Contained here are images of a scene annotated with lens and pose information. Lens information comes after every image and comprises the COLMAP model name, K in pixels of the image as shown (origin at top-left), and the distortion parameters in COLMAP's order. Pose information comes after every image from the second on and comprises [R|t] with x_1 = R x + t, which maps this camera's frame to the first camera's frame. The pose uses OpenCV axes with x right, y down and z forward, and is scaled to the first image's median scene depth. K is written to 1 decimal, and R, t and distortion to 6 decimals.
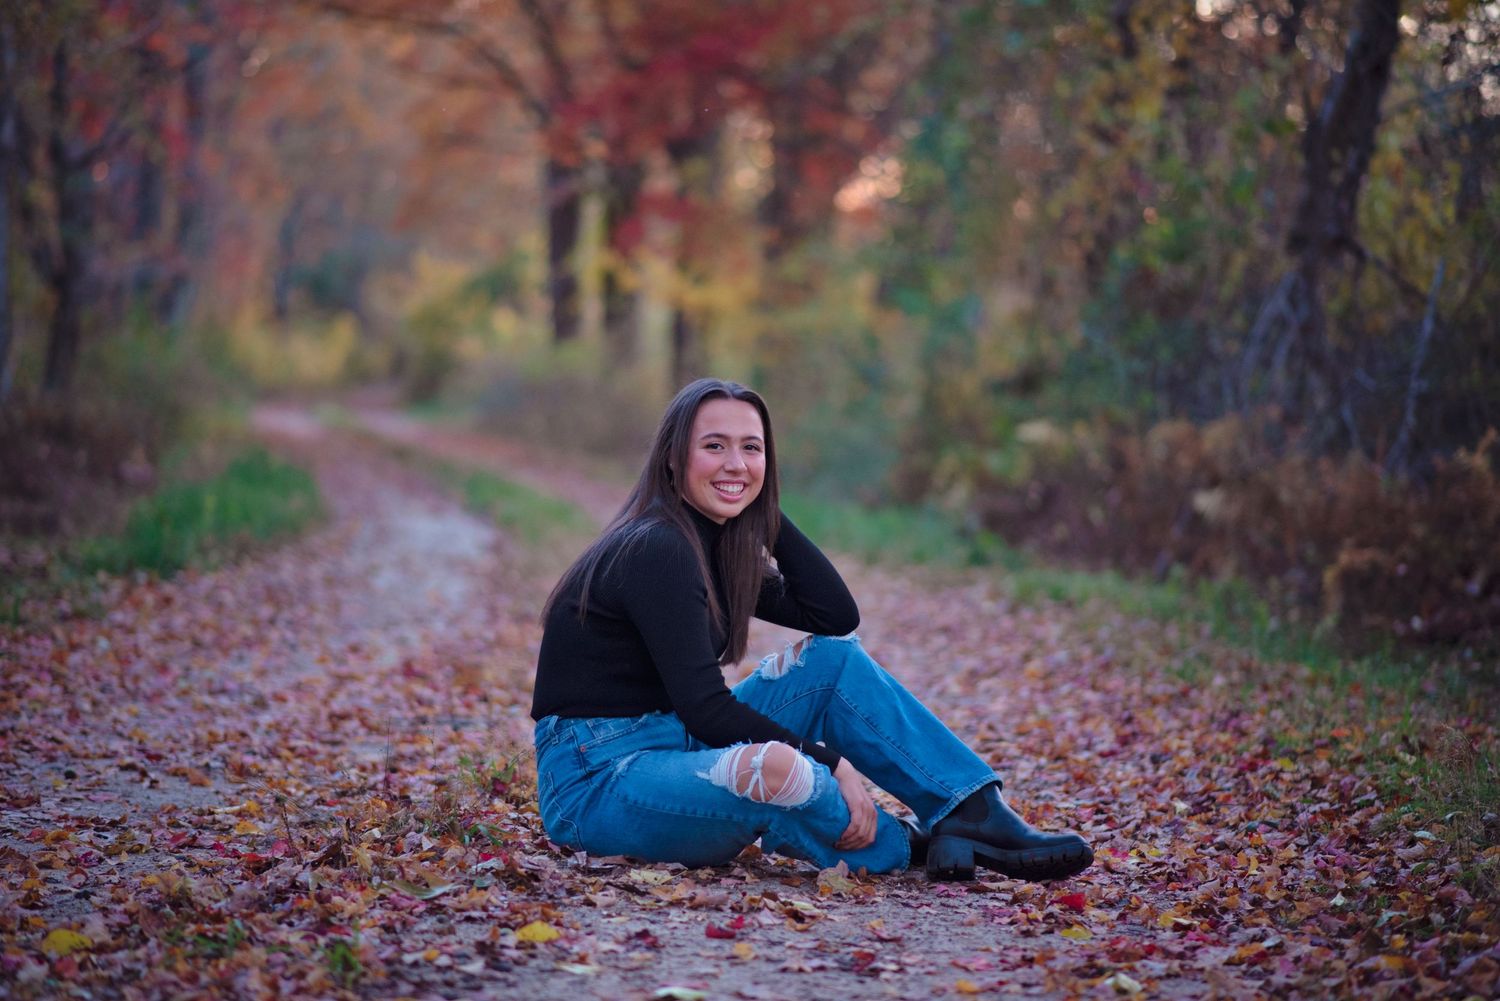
lens RADIAL K [[3567.5, 0, 750.0], [0, 3567.5, 500.5], [0, 0, 1]] dist [0.058866, 0.378143]
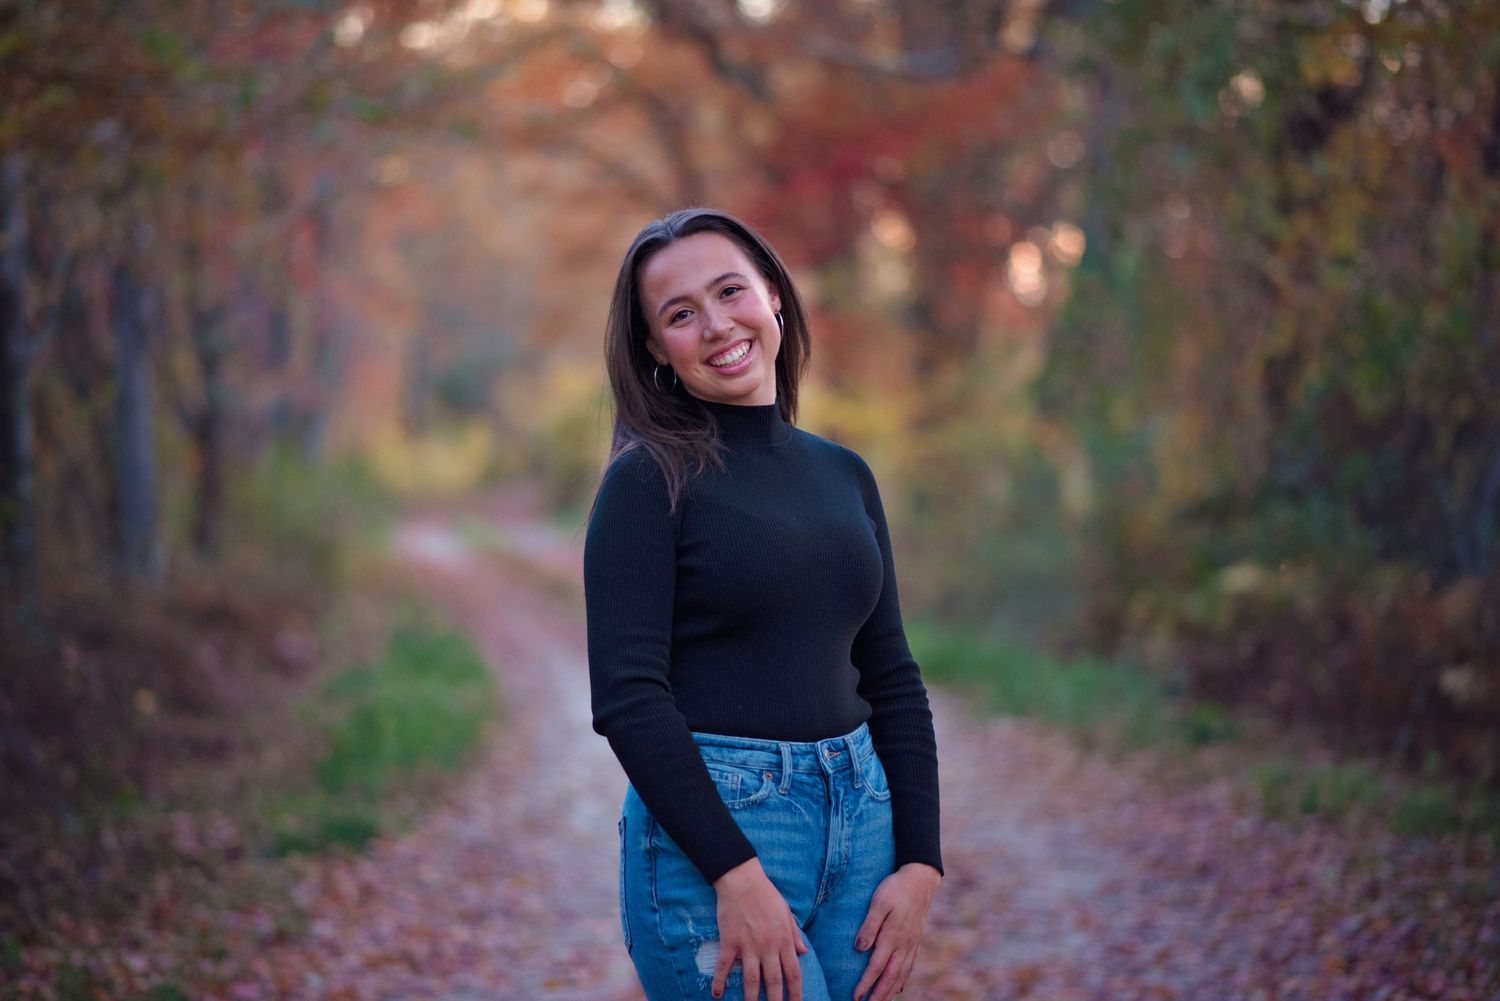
lens RADIAL K [[3573.9, 0, 749.4], [0, 3573.9, 370.3], [0, 0, 1]] dist [0.103083, 0.265547]
pose [[0.997642, -0.059273, -0.034599, -0.023772], [0.057288, 0.996796, -0.055812, -0.048423], [0.037797, 0.053698, 0.997842, 0.065300]]
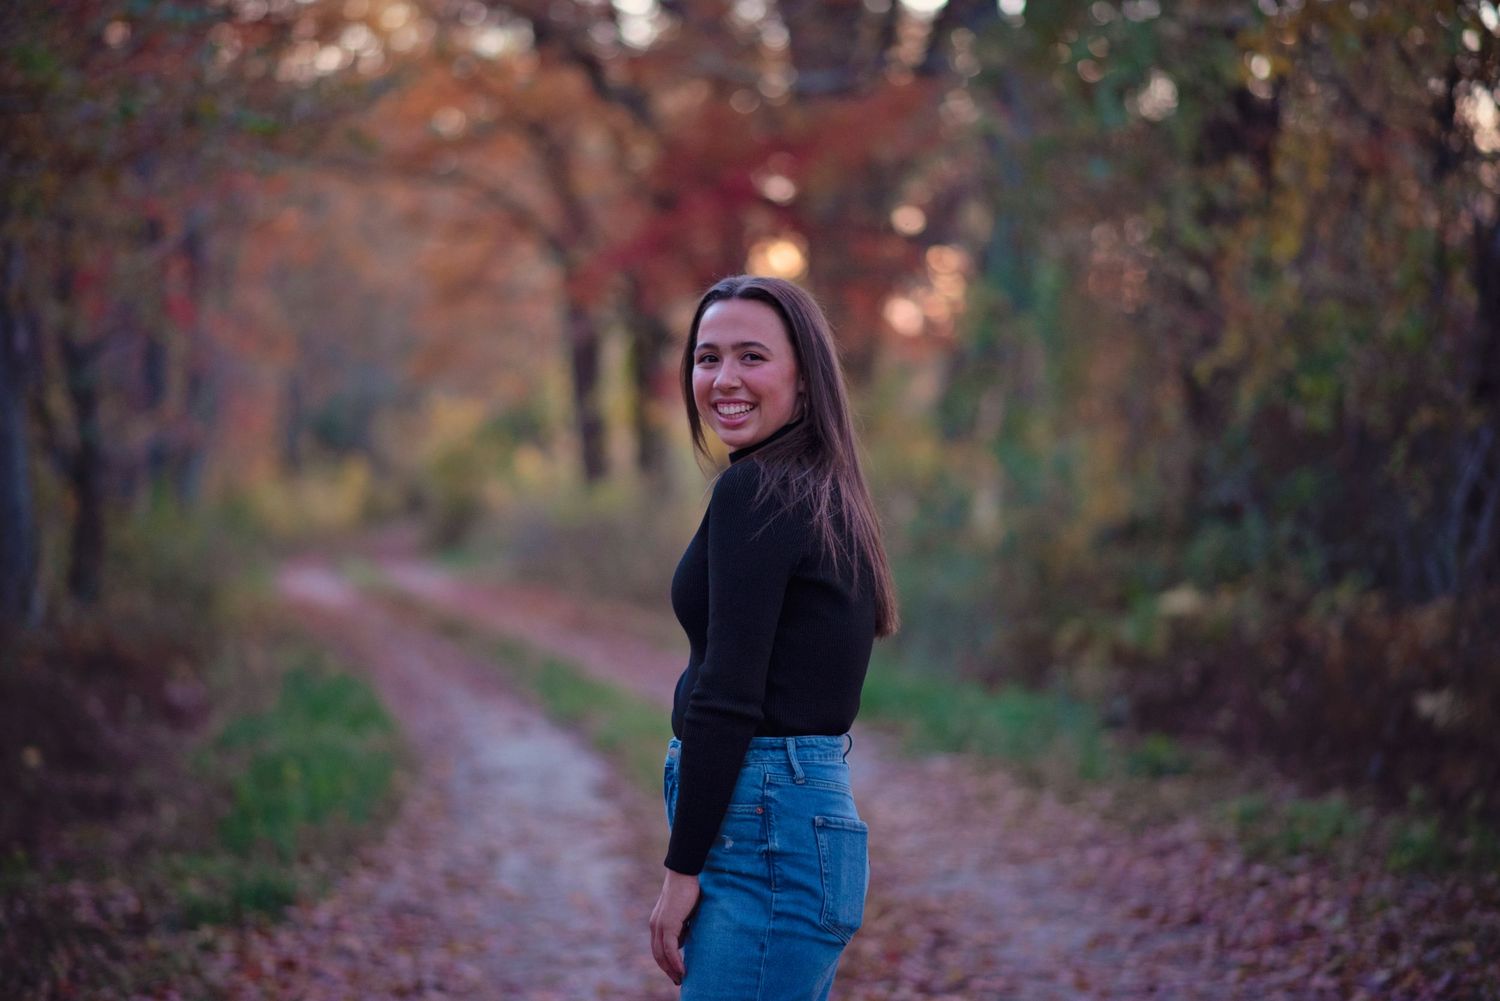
lens RADIAL K [[3567.5, 0, 750.0], [0, 3567.5, 500.5], [0, 0, 1]] dist [0.058866, 0.378143]
pose [[0.997001, -0.077386, -0.000922, -0.044206], [0.077335, 0.996657, -0.026358, -0.050050], [0.002959, 0.026207, 0.999652, 0.147855]]
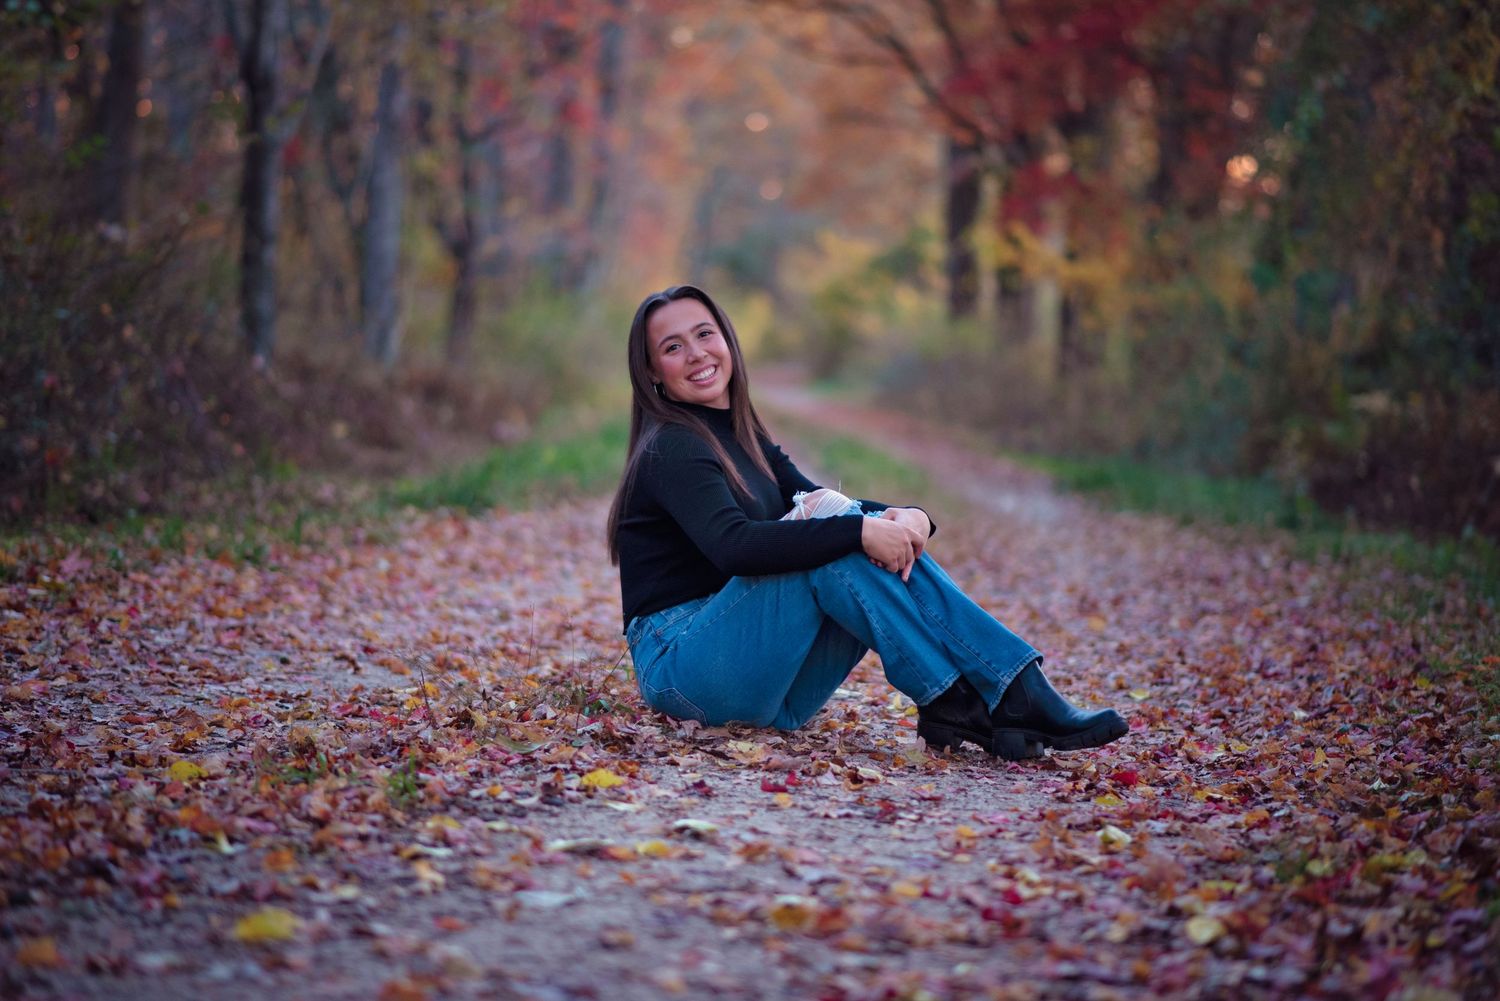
lens RADIAL K [[3567.5, 0, 750.0], [0, 3567.5, 500.5], [0, 0, 1]] dist [0.058866, 0.378143]
pose [[0.992670, 0.019730, -0.119238, 0.045743], [-0.019197, 0.999800, 0.005617, 0.010483], [0.119325, -0.003287, 0.992850, -0.039181]]
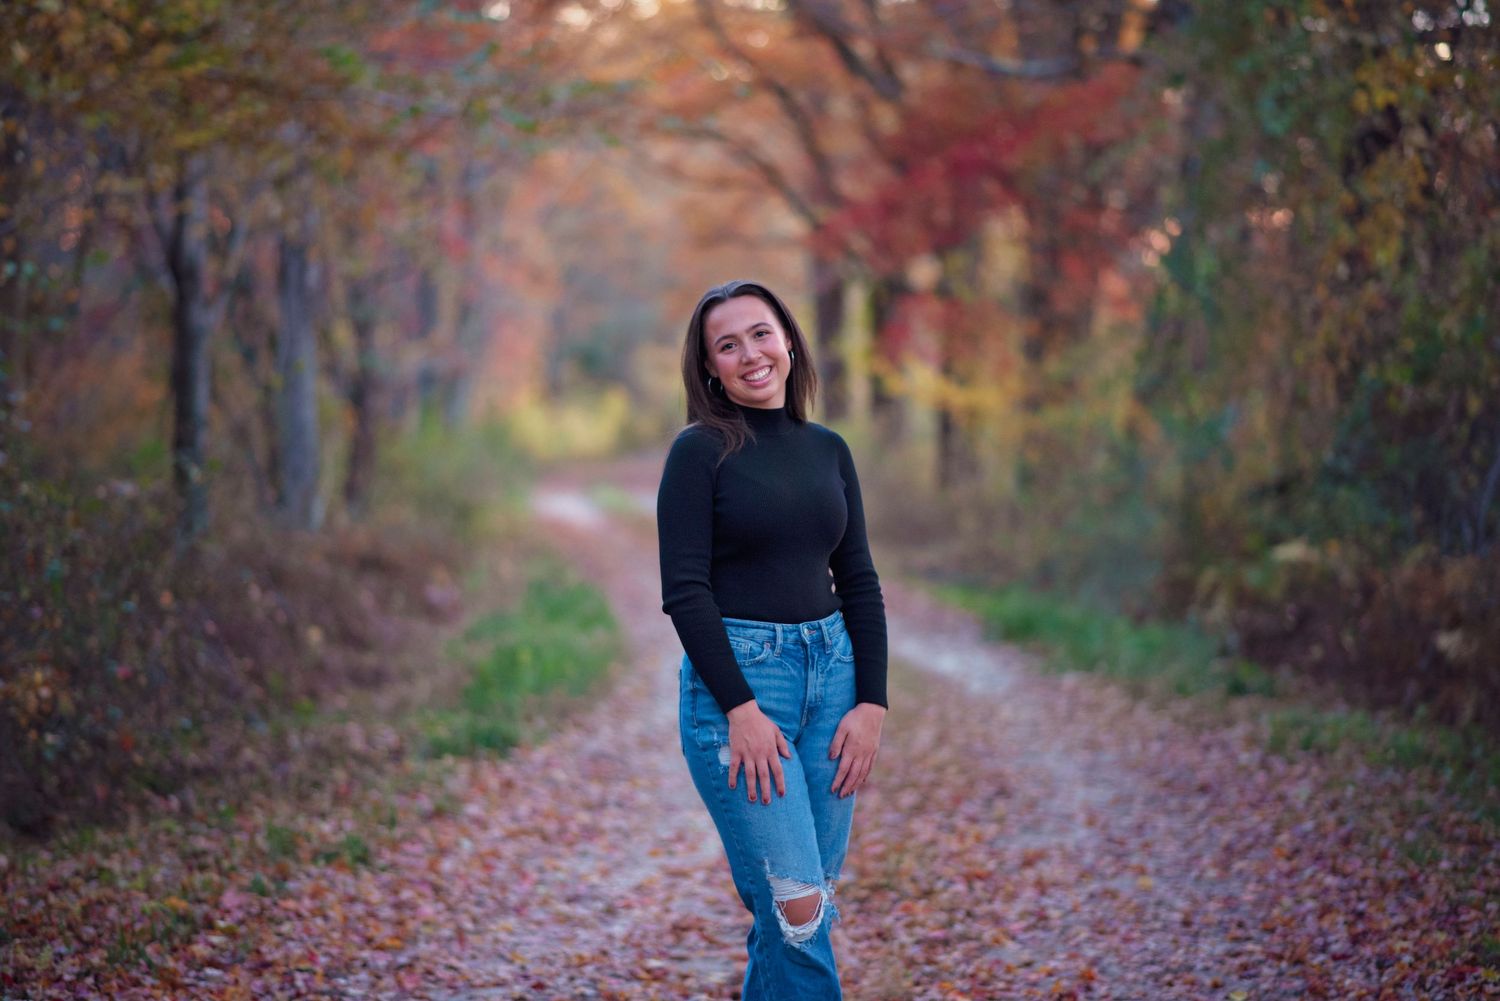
lens RADIAL K [[3567.5, 0, 750.0], [0, 3567.5, 500.5], [0, 0, 1]] dist [0.058866, 0.378143]
pose [[0.996661, -0.032600, -0.074864, 0.000123], [0.031713, 0.999412, -0.013003, -0.043977], [0.075244, 0.010586, 0.997109, -0.117598]]
